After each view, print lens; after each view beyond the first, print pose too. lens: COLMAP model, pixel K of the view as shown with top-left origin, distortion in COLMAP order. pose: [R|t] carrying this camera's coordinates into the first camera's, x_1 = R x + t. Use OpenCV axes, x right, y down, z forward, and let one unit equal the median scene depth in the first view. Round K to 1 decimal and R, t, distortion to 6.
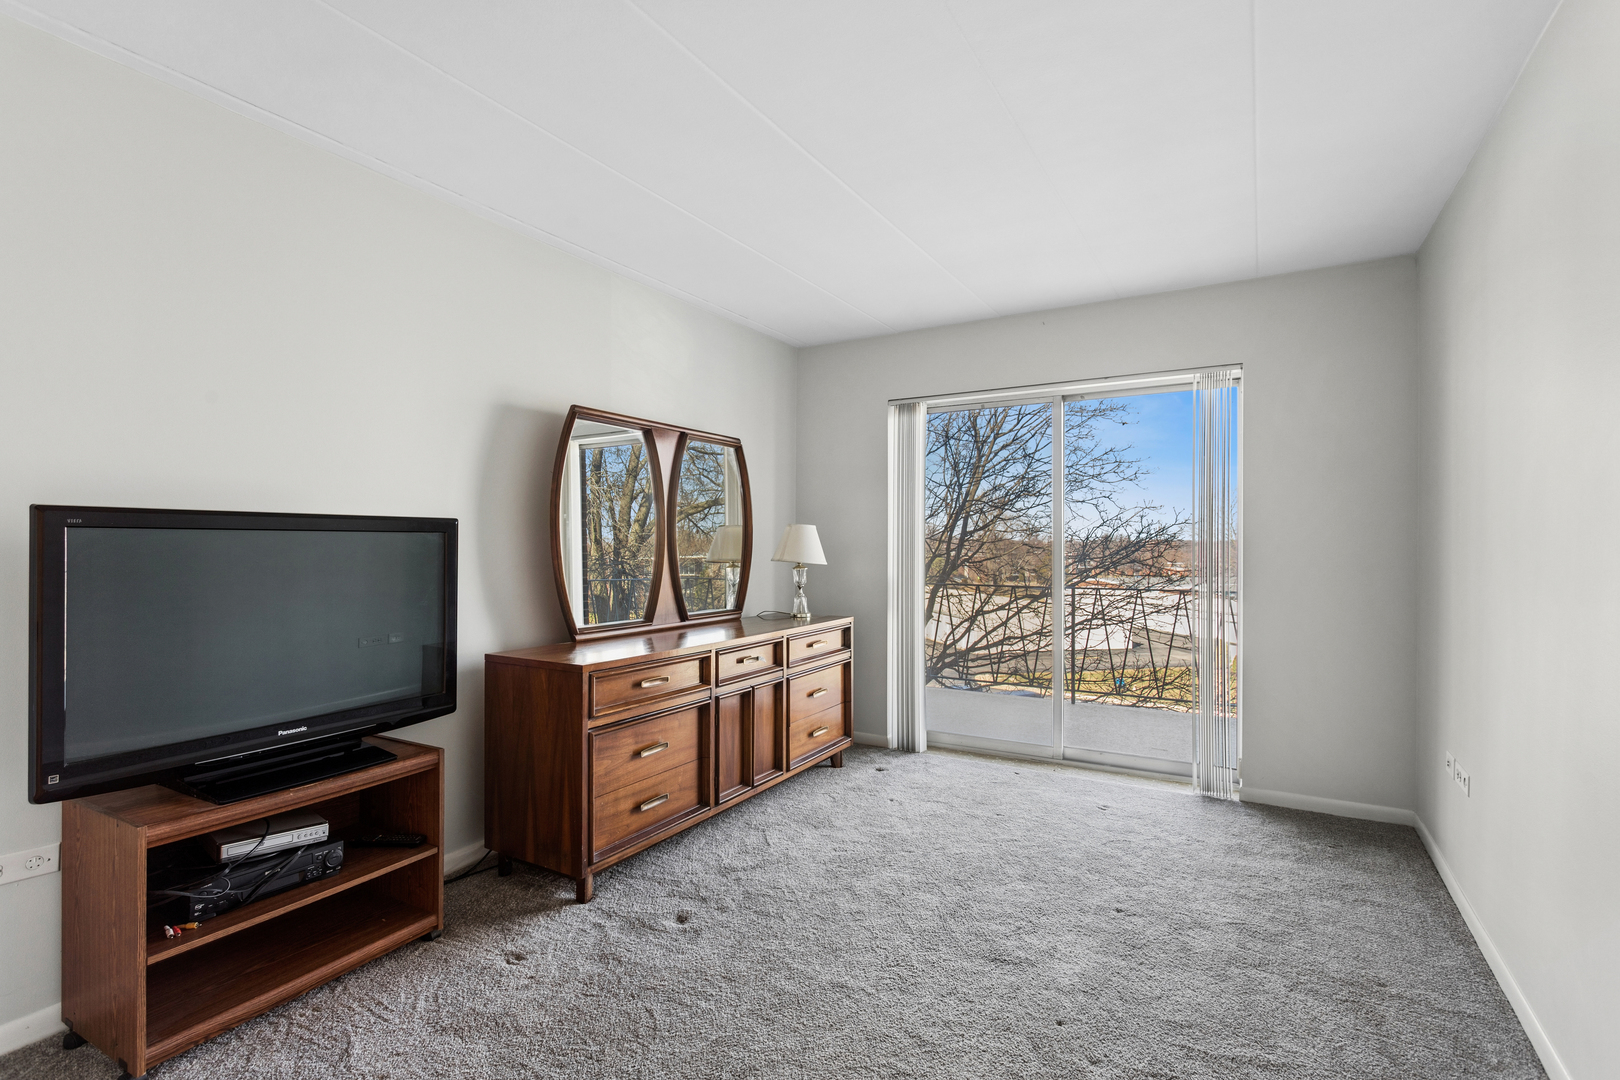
lens RADIAL K [[765.0, 0, 807.9], [0, 765.0, 541.3], [0, 0, 1]] dist [0.002030, 0.000204]
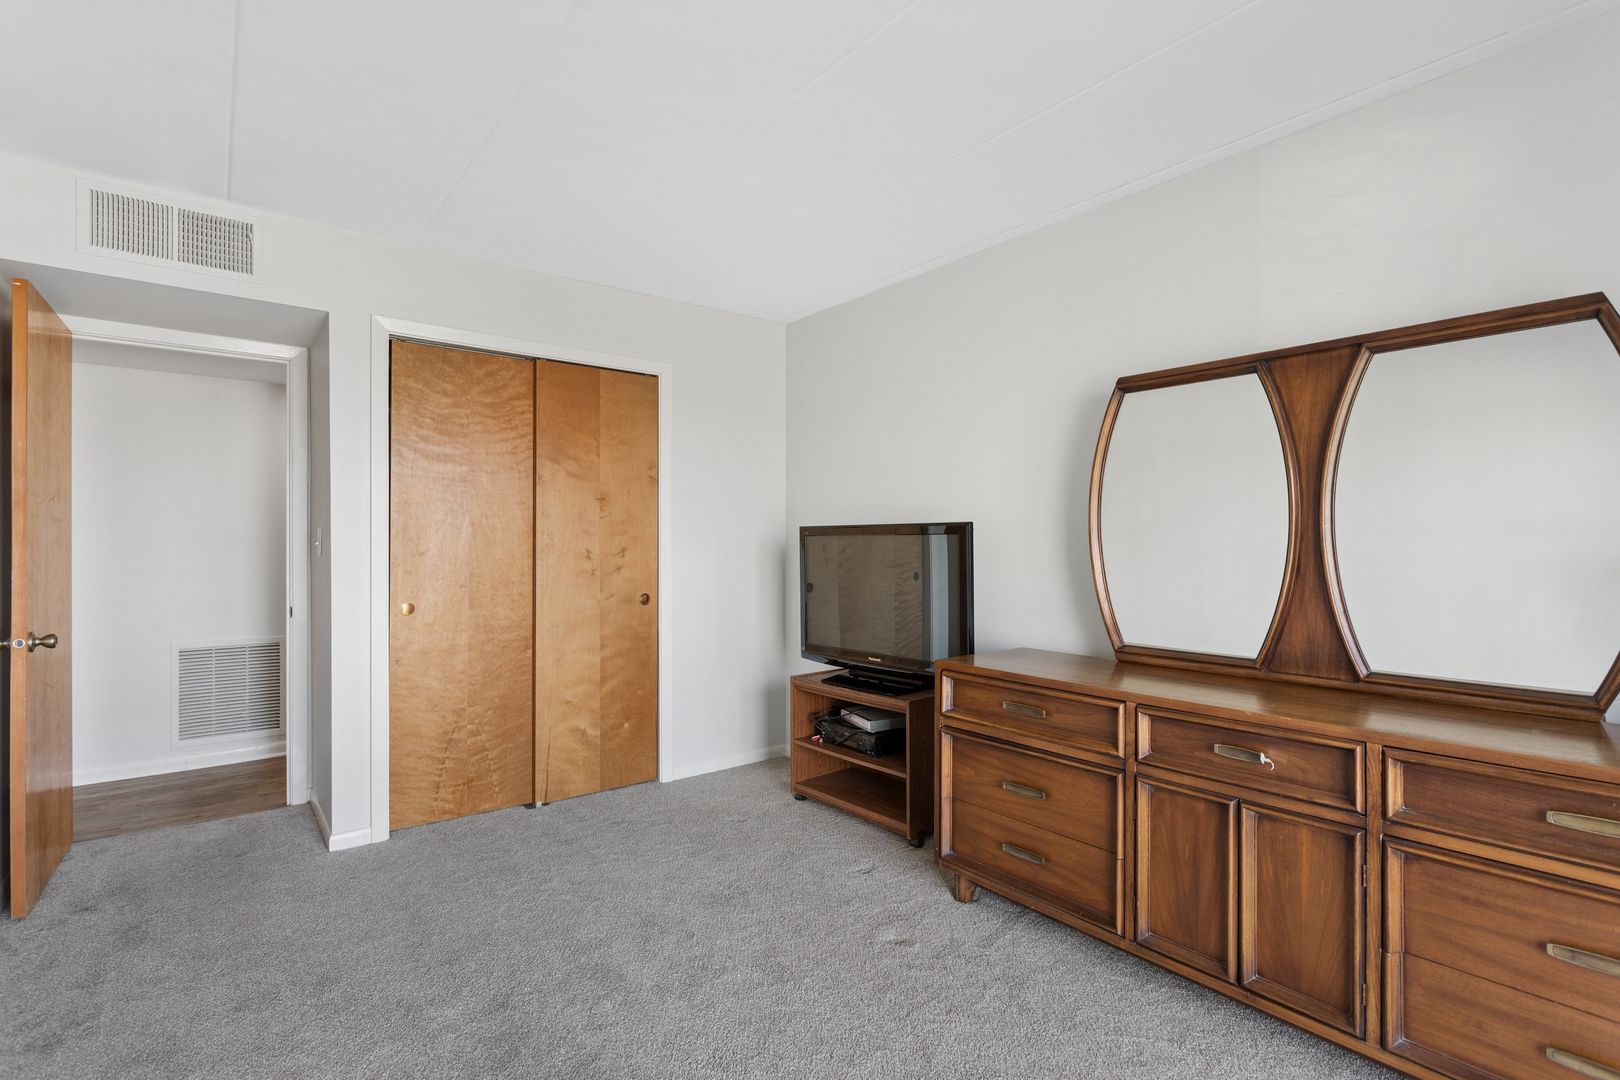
lens RADIAL K [[765.0, 0, 807.9], [0, 765.0, 541.3], [0, 0, 1]] dist [0.002030, 0.000204]
pose [[-0.350636, 0.003932, -0.936503, 0.750684], [0.006801, 0.999976, 0.001653, -0.004476], [0.936487, -0.005789, -0.350655, 1.214136]]
